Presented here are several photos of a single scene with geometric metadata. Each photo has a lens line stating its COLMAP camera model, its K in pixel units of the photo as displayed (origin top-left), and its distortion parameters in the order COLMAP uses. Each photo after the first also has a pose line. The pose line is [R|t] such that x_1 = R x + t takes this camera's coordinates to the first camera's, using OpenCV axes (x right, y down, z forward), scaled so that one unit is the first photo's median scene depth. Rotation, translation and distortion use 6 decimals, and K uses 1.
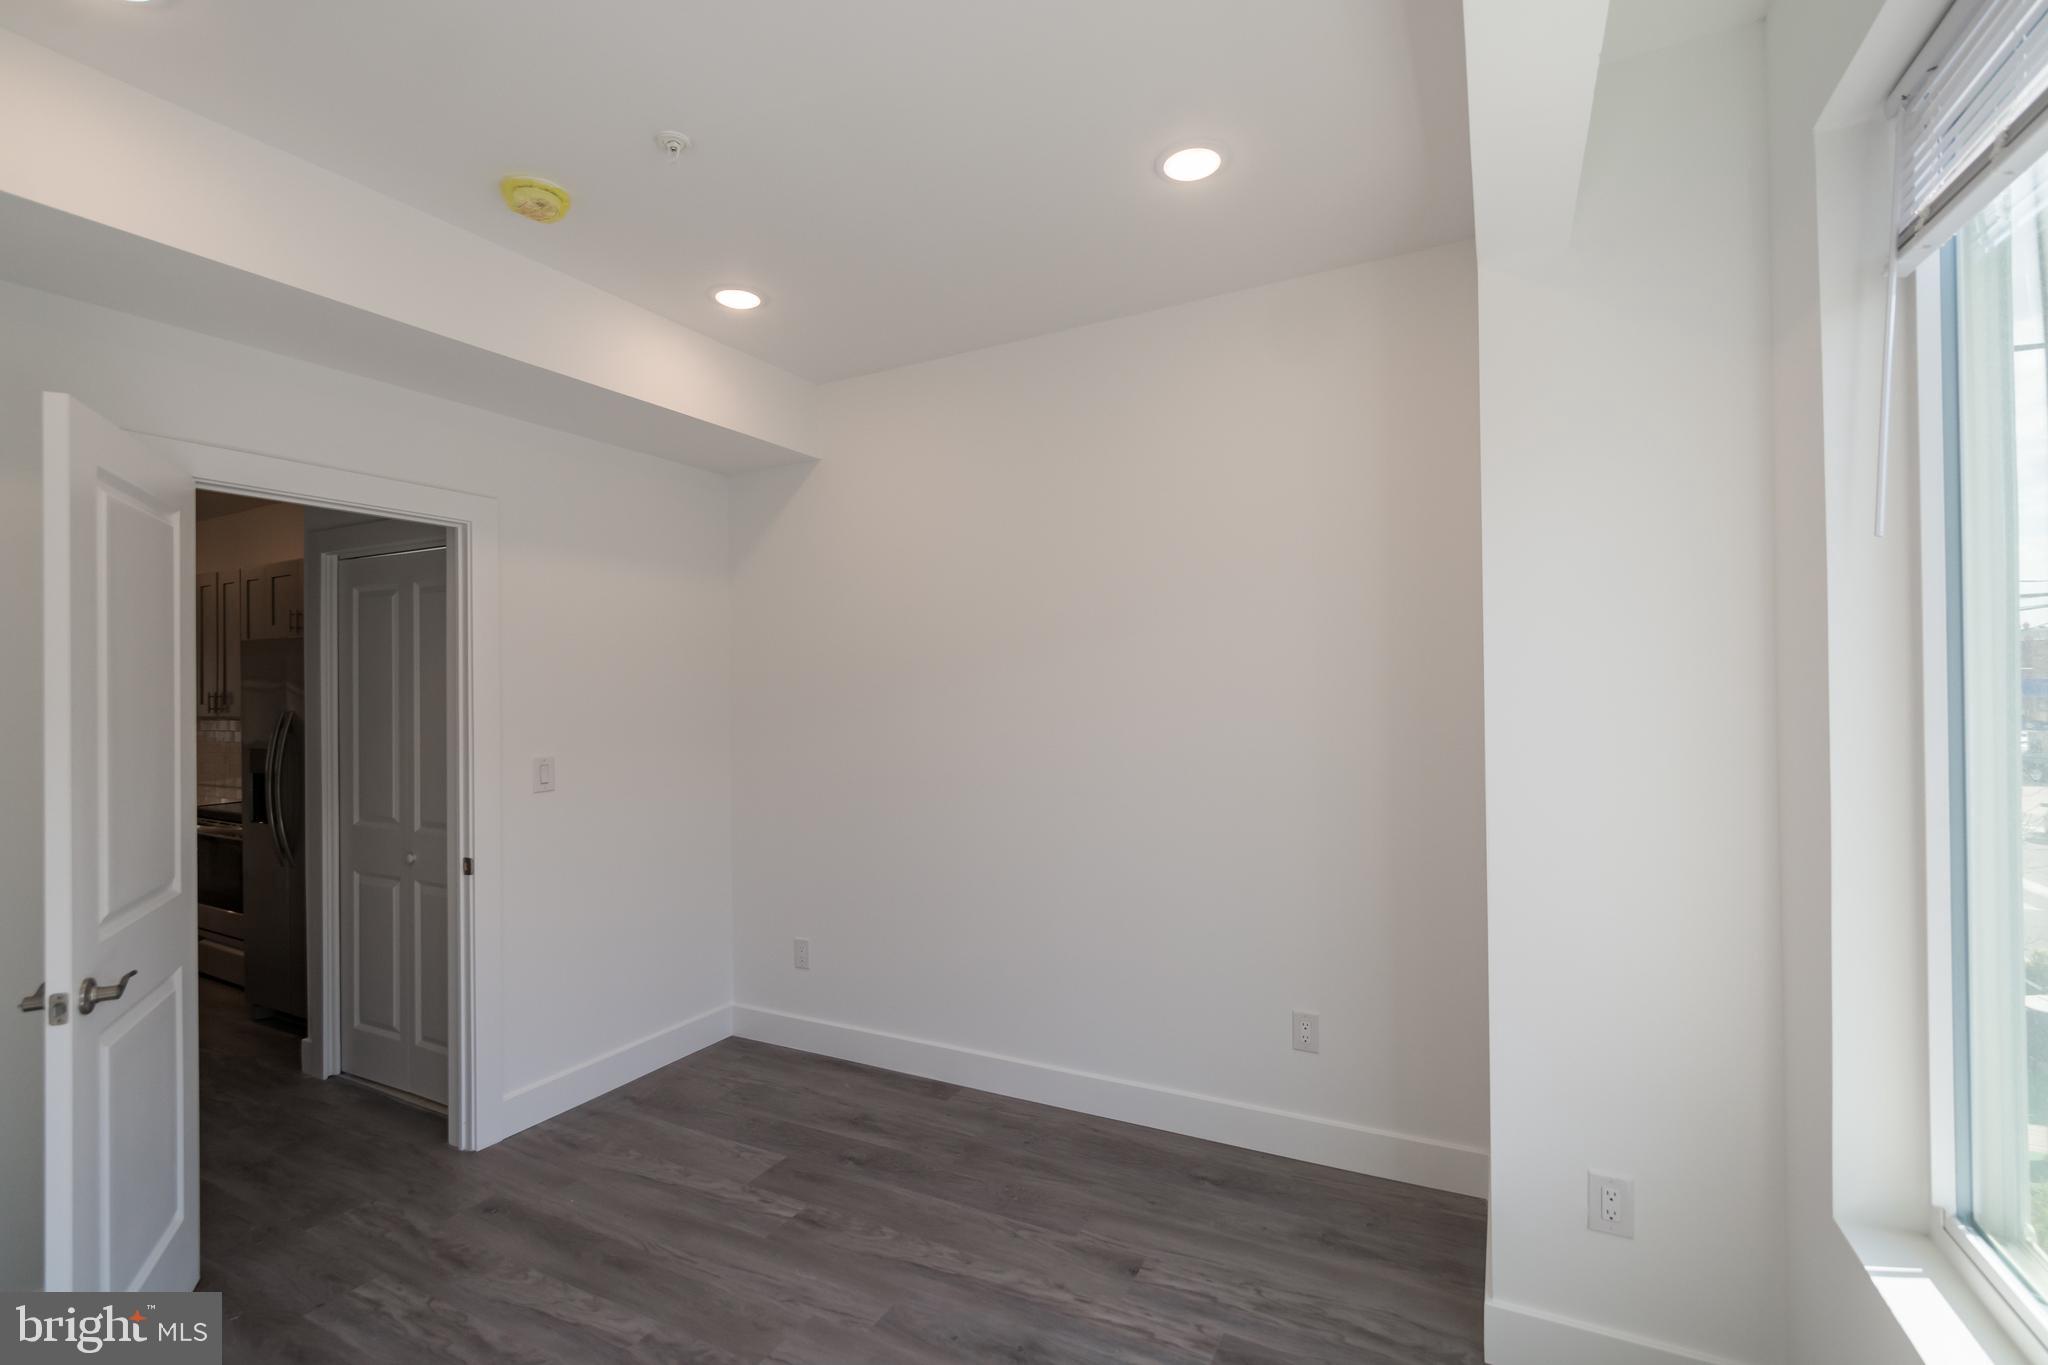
lens RADIAL K [[905.8, 0, 1028.4], [0, 905.8, 687.4], [0, 0, 1]] dist [-0.007316, 0.000120]
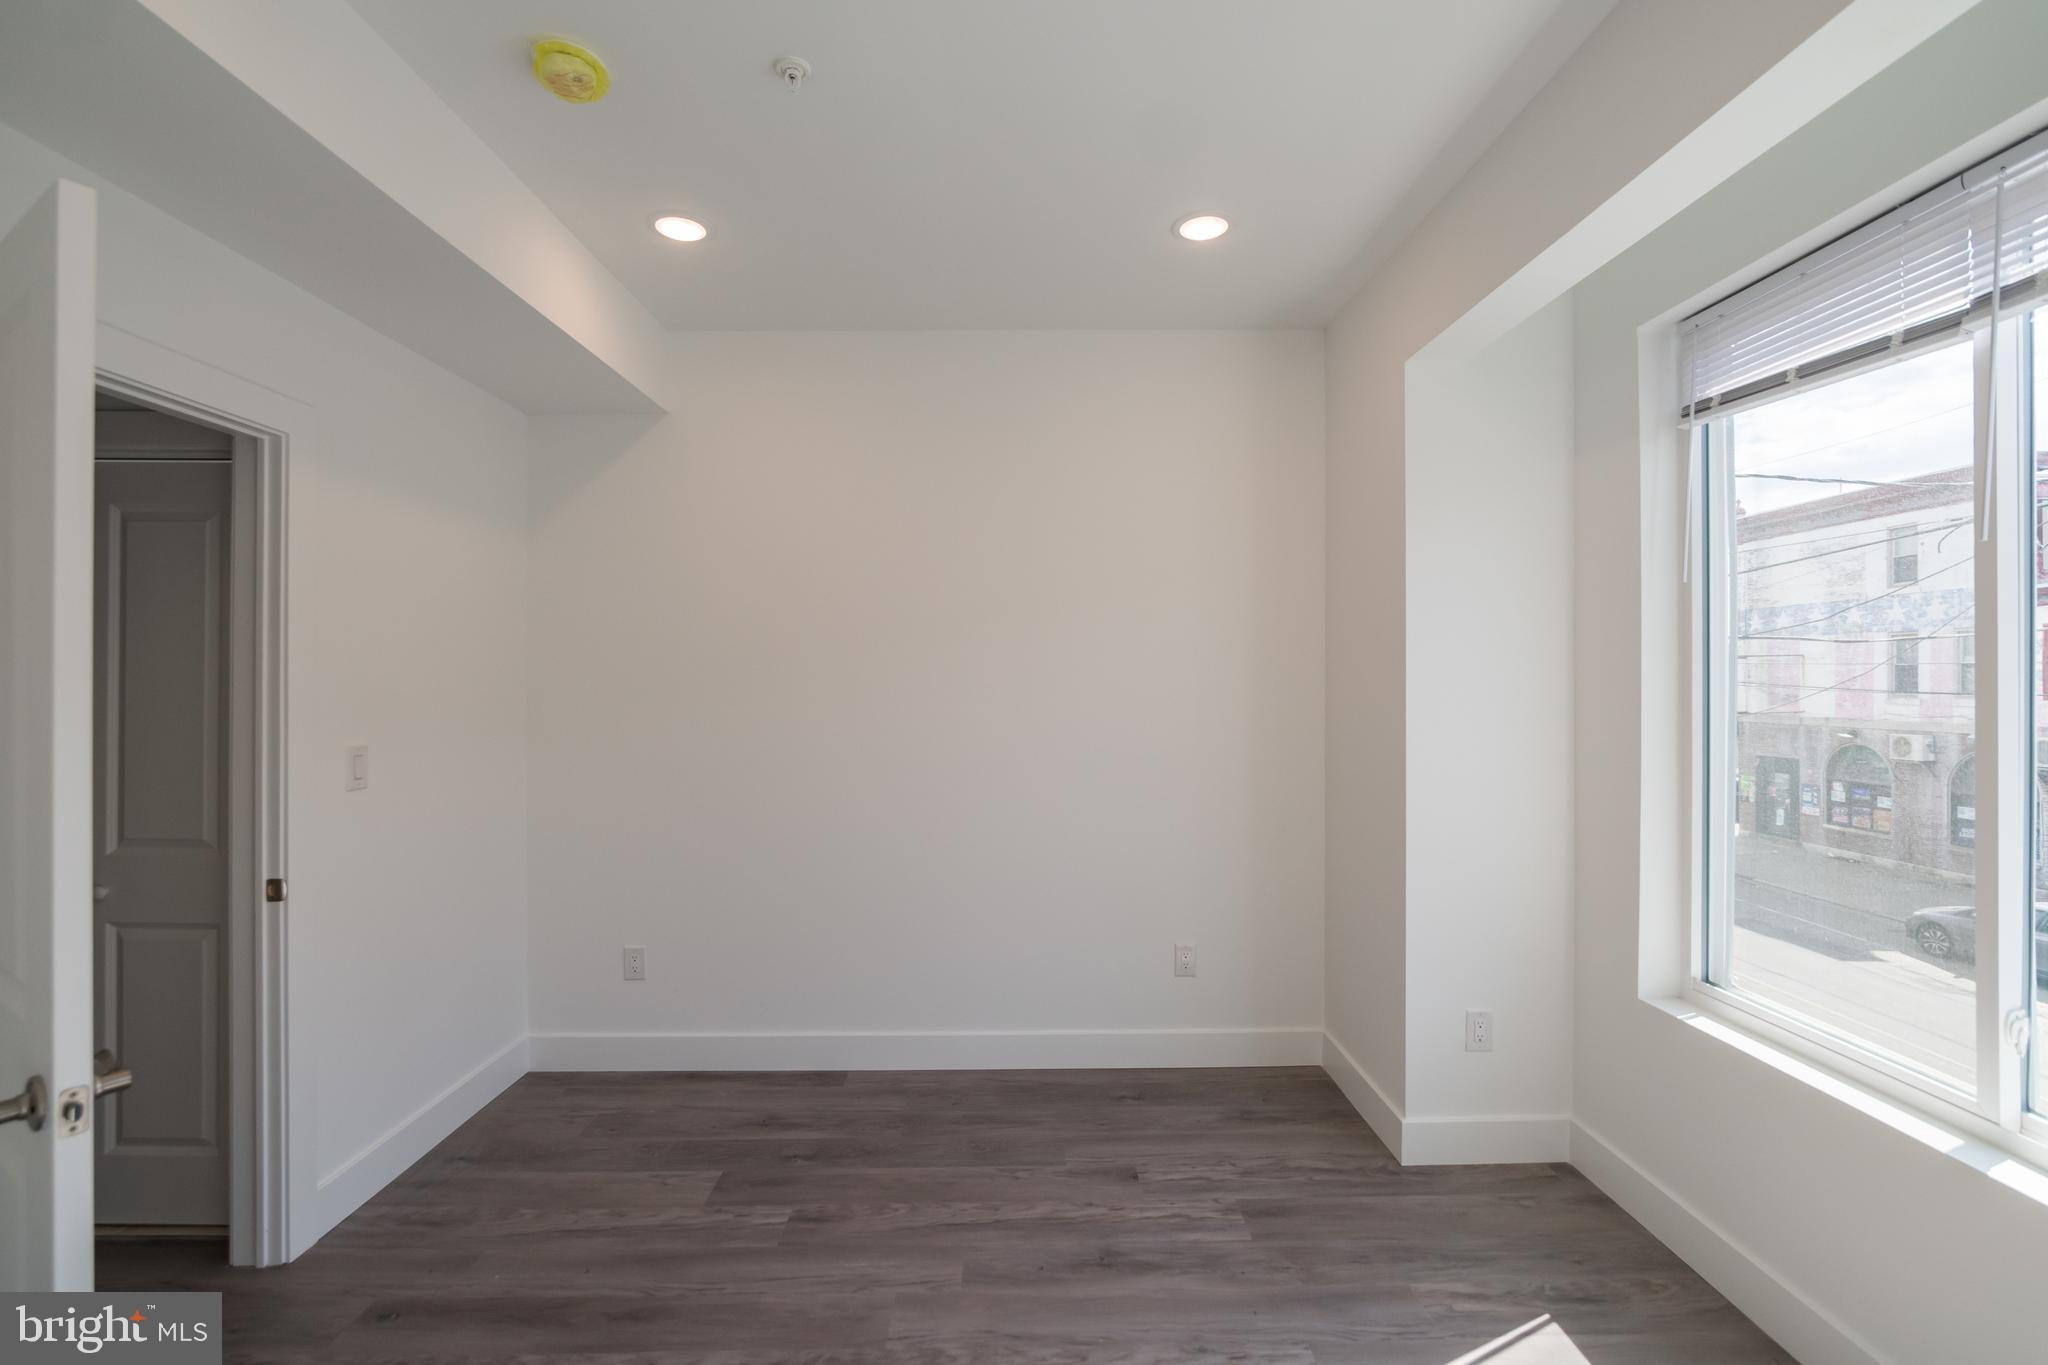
lens RADIAL K [[899.6, 0, 1024.0], [0, 899.6, 682.5], [0, 0, 1]] dist [-0.018322, 0.001455]
pose [[0.881179, 0.013524, 0.472589, -0.500218], [-0.014100, 0.999898, -0.002323, 0.021281], [-0.472572, -0.004617, 0.881280, 0.061891]]
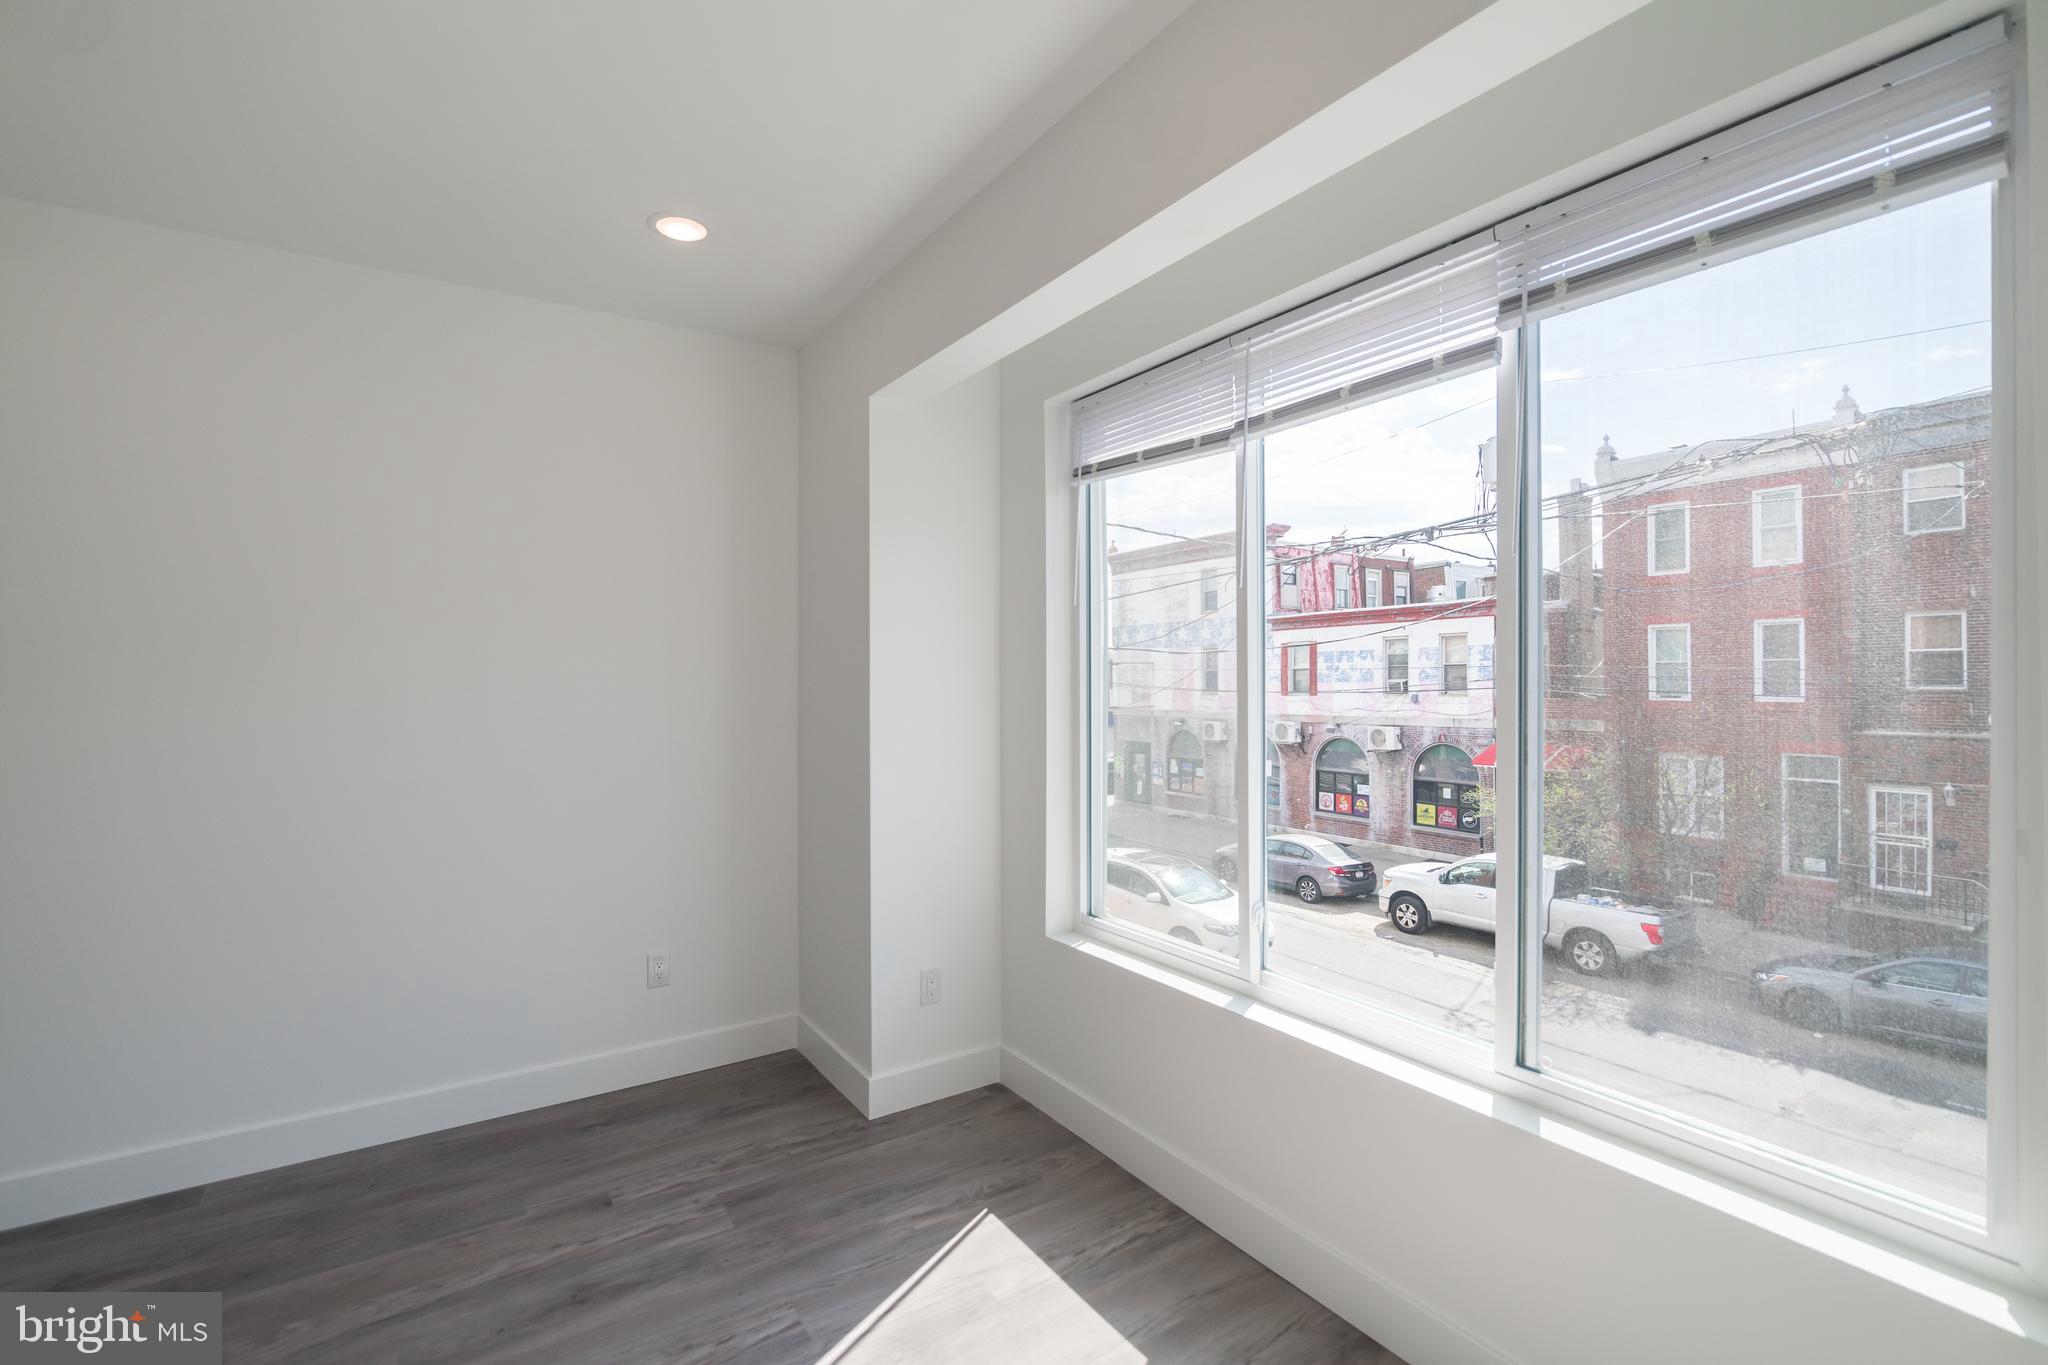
lens RADIAL K [[899.6, 0, 1024.0], [0, 899.6, 682.5], [0, 0, 1]] dist [-0.018322, 0.001455]
pose [[0.480996, 0.014163, 0.876608, -0.538324], [-0.008845, 0.999897, -0.011302, 0.022143], [-0.876678, -0.002318, 0.481072, 0.037689]]
